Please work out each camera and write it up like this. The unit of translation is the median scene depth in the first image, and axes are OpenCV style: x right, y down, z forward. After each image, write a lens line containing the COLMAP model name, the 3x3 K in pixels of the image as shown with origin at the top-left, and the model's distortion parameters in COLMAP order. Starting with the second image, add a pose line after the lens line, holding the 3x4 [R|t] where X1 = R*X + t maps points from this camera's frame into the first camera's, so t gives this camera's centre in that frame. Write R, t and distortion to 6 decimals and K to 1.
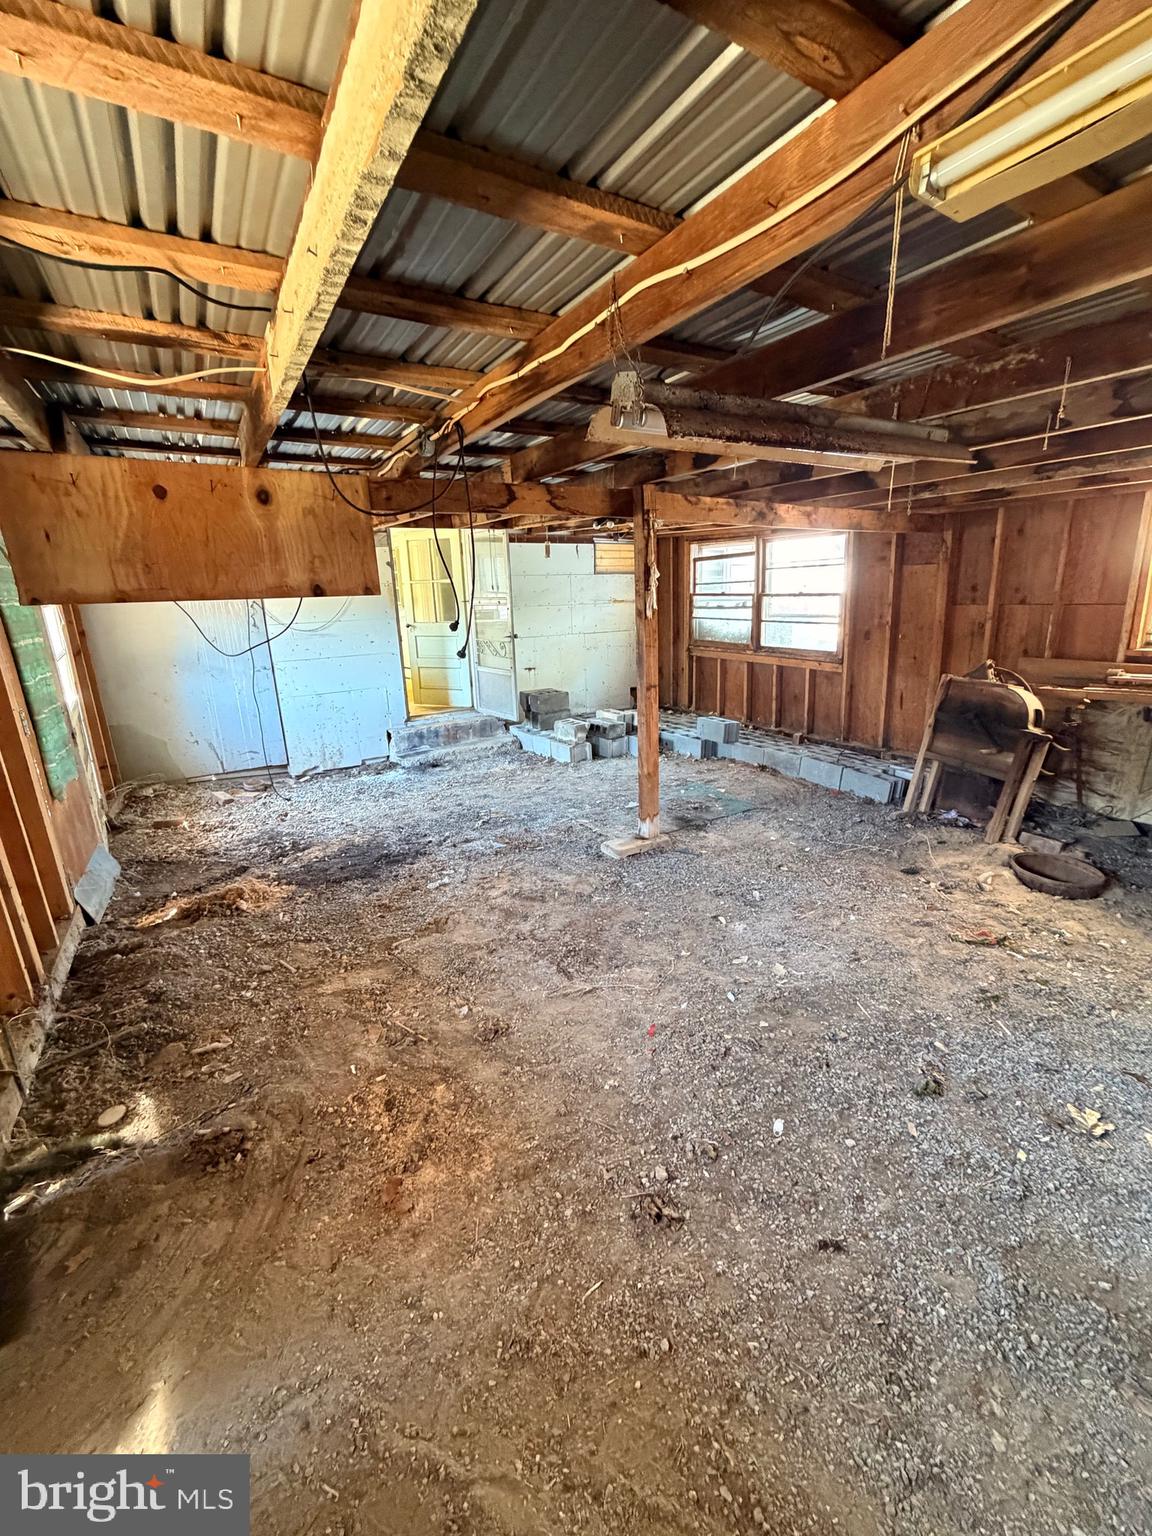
lens RADIAL K [[609.8, 0, 574.6], [0, 609.8, 761.9], [0, 0, 1]] dist [-0.000966, 0.000018]
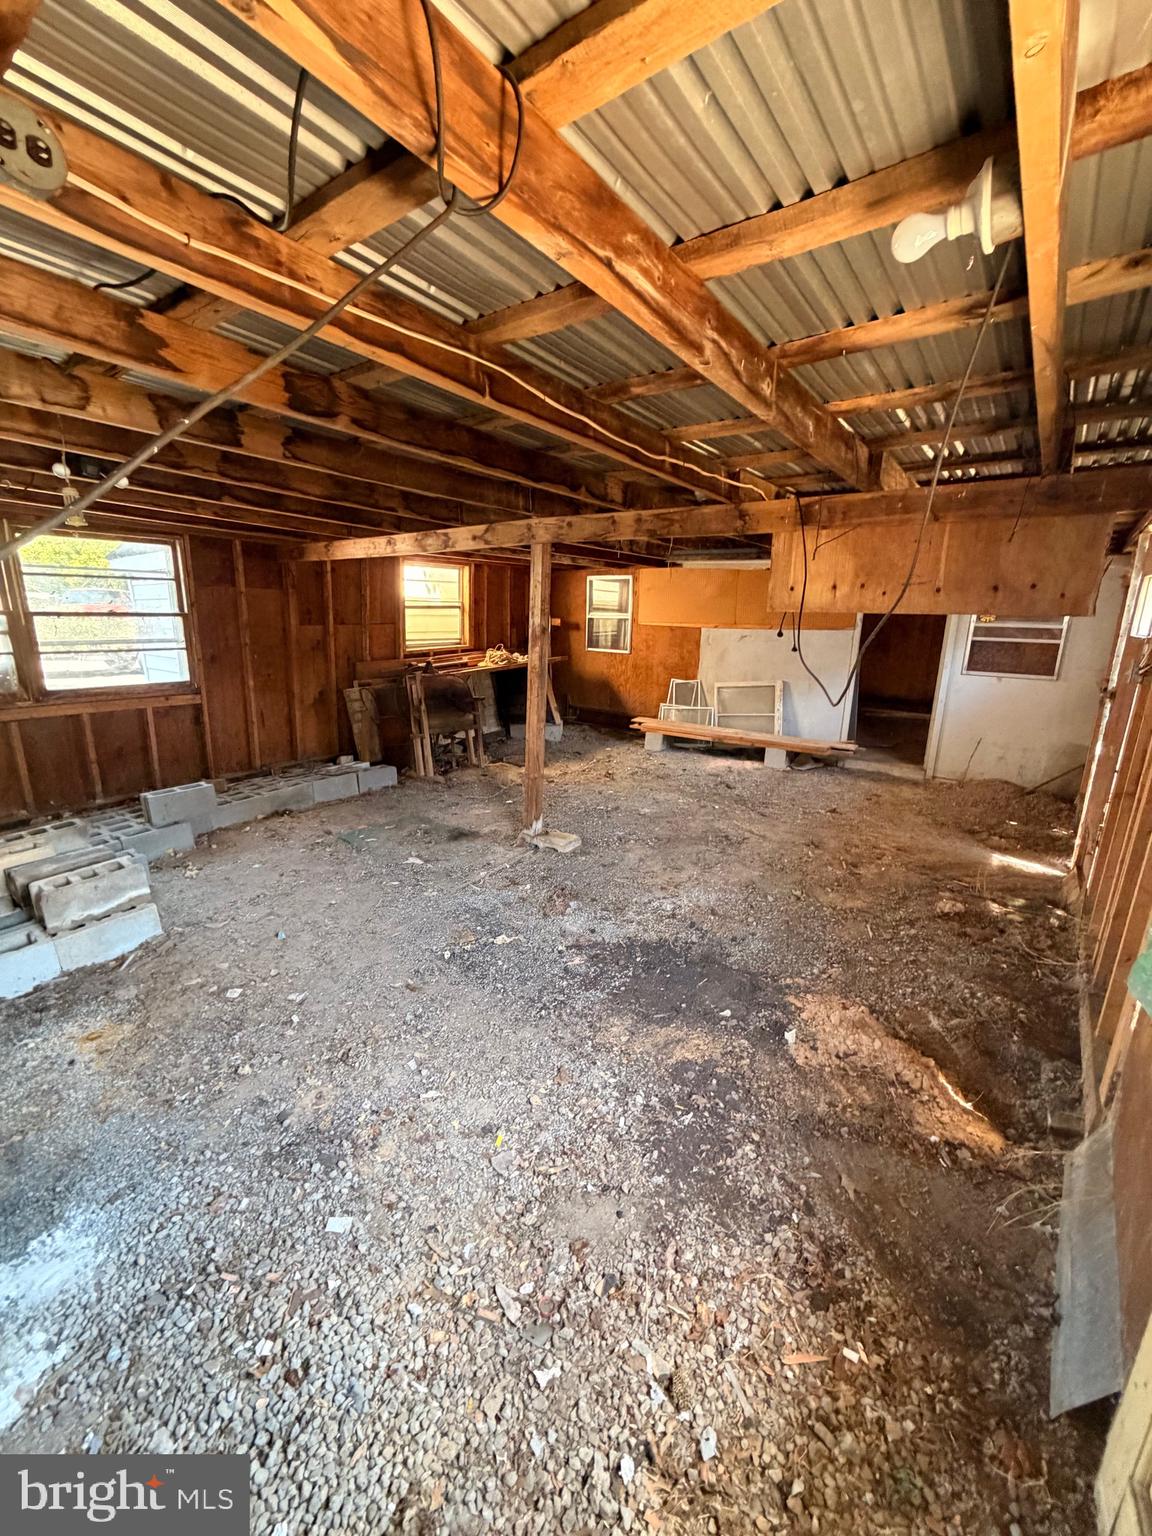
lens RADIAL K [[609.8, 0, 574.6], [0, 609.8, 761.9], [0, 0, 1]] dist [-0.000966, 0.000018]
pose [[-0.357493, -0.205278, 0.911076, -0.688743], [0.245547, 0.920562, 0.303765, -0.243797], [-0.901058, 0.332306, -0.278689, 0.942286]]
